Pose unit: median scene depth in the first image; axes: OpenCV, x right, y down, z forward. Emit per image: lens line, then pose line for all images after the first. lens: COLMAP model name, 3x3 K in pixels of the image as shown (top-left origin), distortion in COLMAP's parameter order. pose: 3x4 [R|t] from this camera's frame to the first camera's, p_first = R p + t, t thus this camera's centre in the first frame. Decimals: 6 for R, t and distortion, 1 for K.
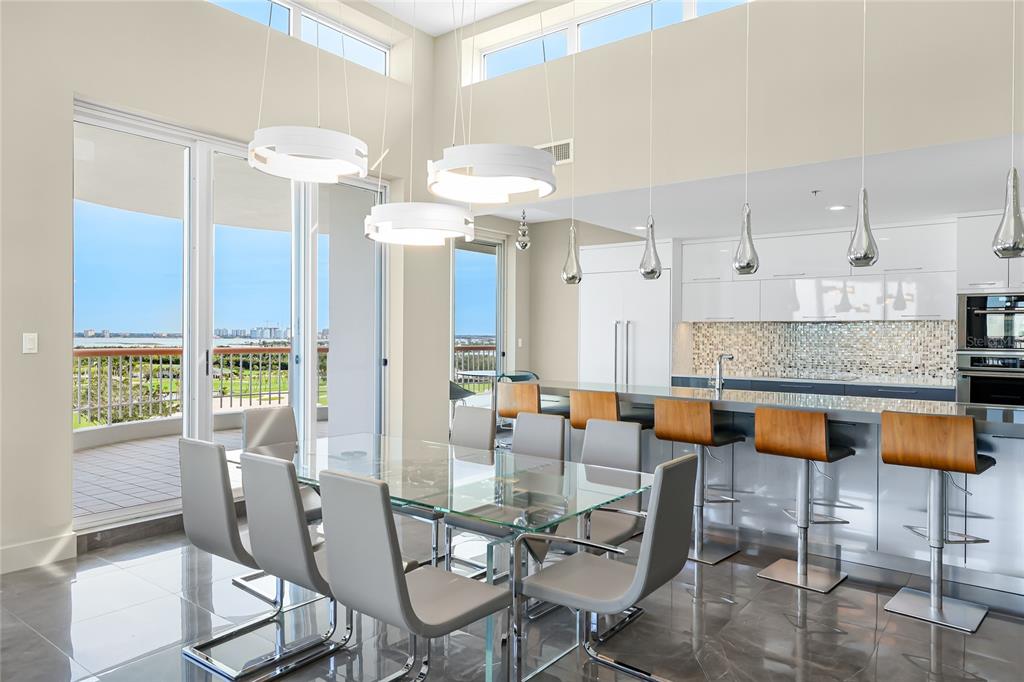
lens RADIAL K [[691.3, 0, 511.9], [0, 691.3, 338.7], [0, 0, 1]] dist [-0.002760, -0.000076]
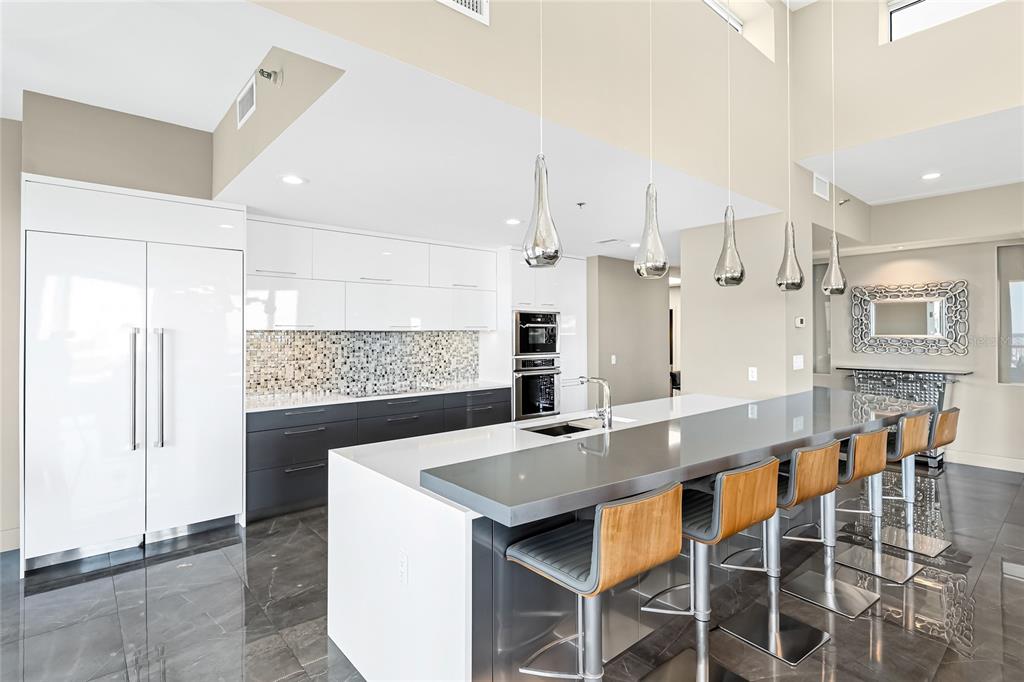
lens RADIAL K [[505.5, 0, 512.7], [0, 505.5, 332.3], [0, 0, 1]] dist [-0.002018, 0.001165]
pose [[0.186828, -0.004337, 0.982383, -0.251259], [0.008403, 0.999961, 0.002816, -0.027569], [-0.982357, 0.007729, 0.186857, 0.827352]]
